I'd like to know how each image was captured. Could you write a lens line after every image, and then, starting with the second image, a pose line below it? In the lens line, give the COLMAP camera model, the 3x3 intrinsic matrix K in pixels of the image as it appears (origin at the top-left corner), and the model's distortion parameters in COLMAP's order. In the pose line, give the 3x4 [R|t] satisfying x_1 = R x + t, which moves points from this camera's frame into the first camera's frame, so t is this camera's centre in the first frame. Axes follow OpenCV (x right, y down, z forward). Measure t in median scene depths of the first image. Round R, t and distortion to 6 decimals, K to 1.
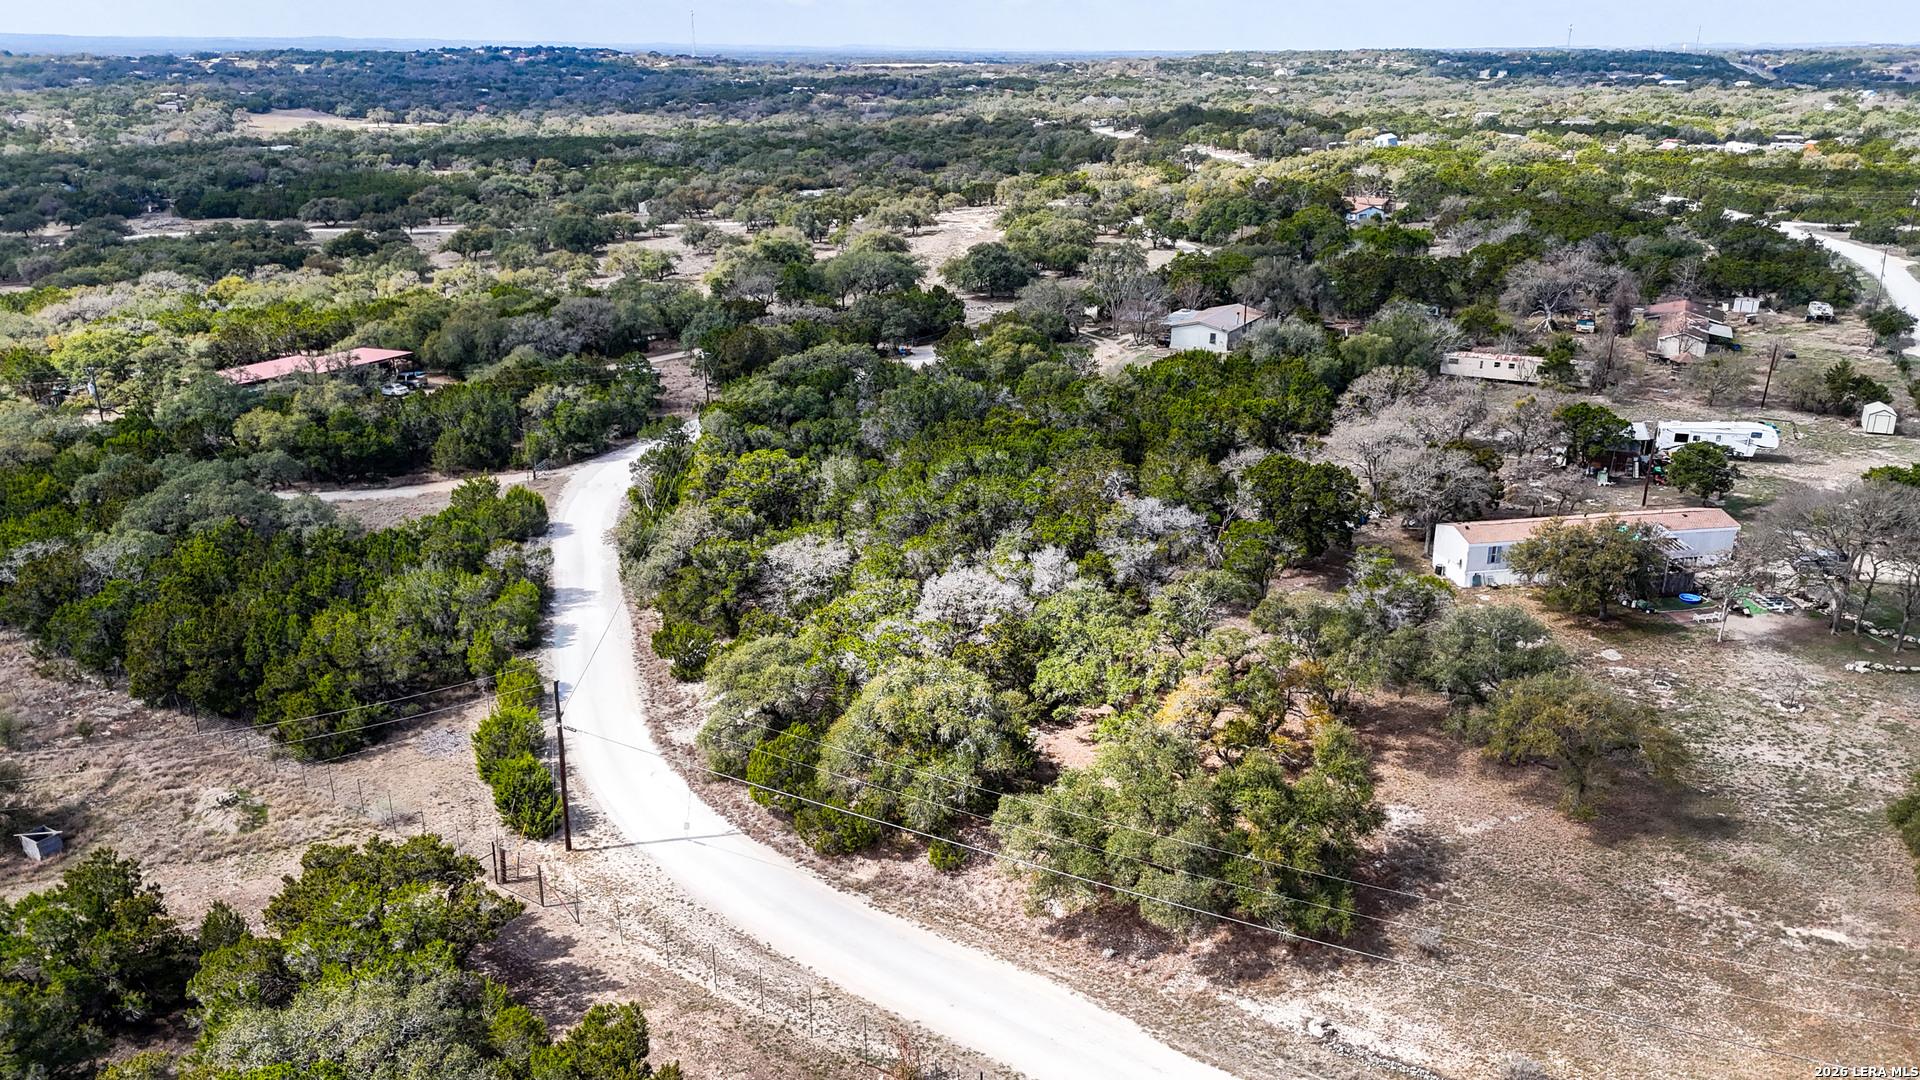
lens RADIAL K [[1403.8, 0, 968.9], [0, 1403.8, 546.2], [0, 0, 1]] dist [0.061608, -0.055629]
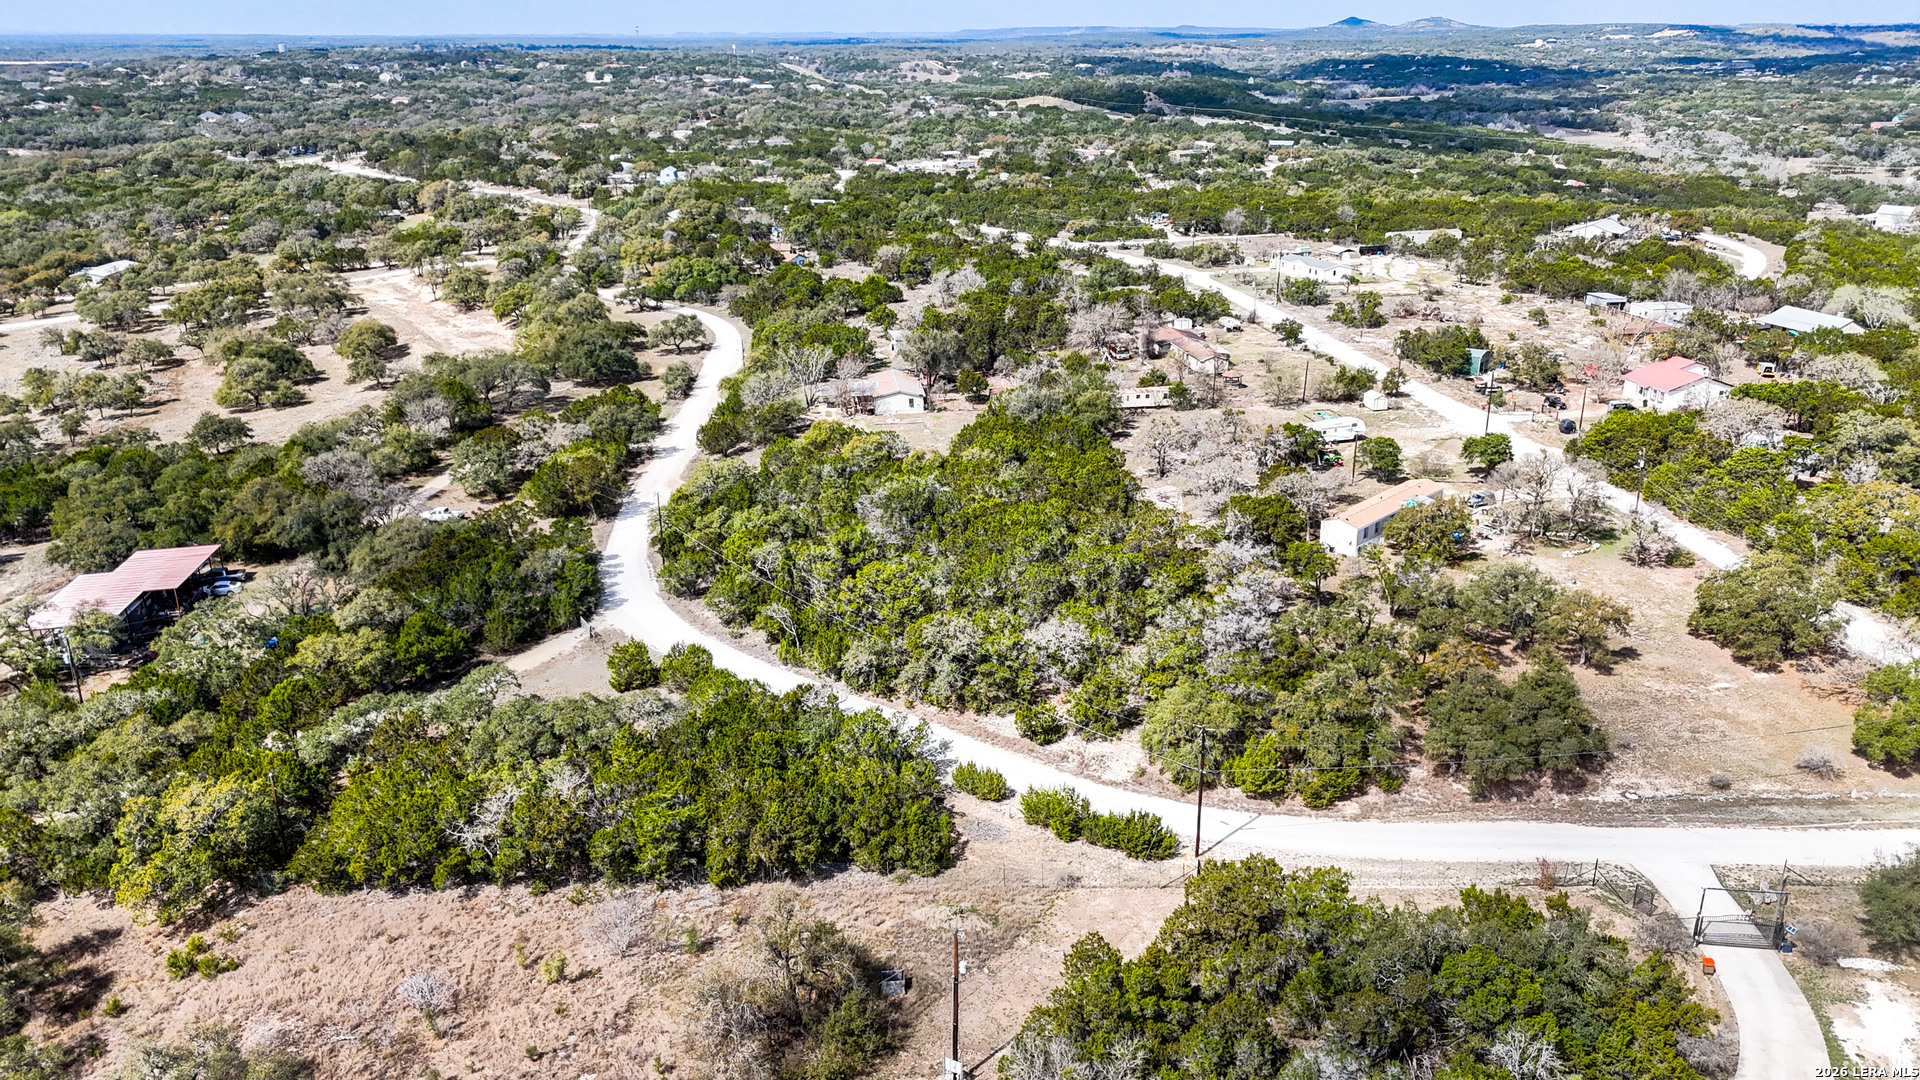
lens RADIAL K [[1403.8, 0, 966.7], [0, 1403.8, 542.2], [0, 0, 1]] dist [0.061608, -0.055629]
pose [[0.811135, -0.200573, 0.549391, -0.850336], [0.197339, 0.978129, 0.065742, -0.173325], [-0.550561, 0.055090, 0.832975, -0.073694]]
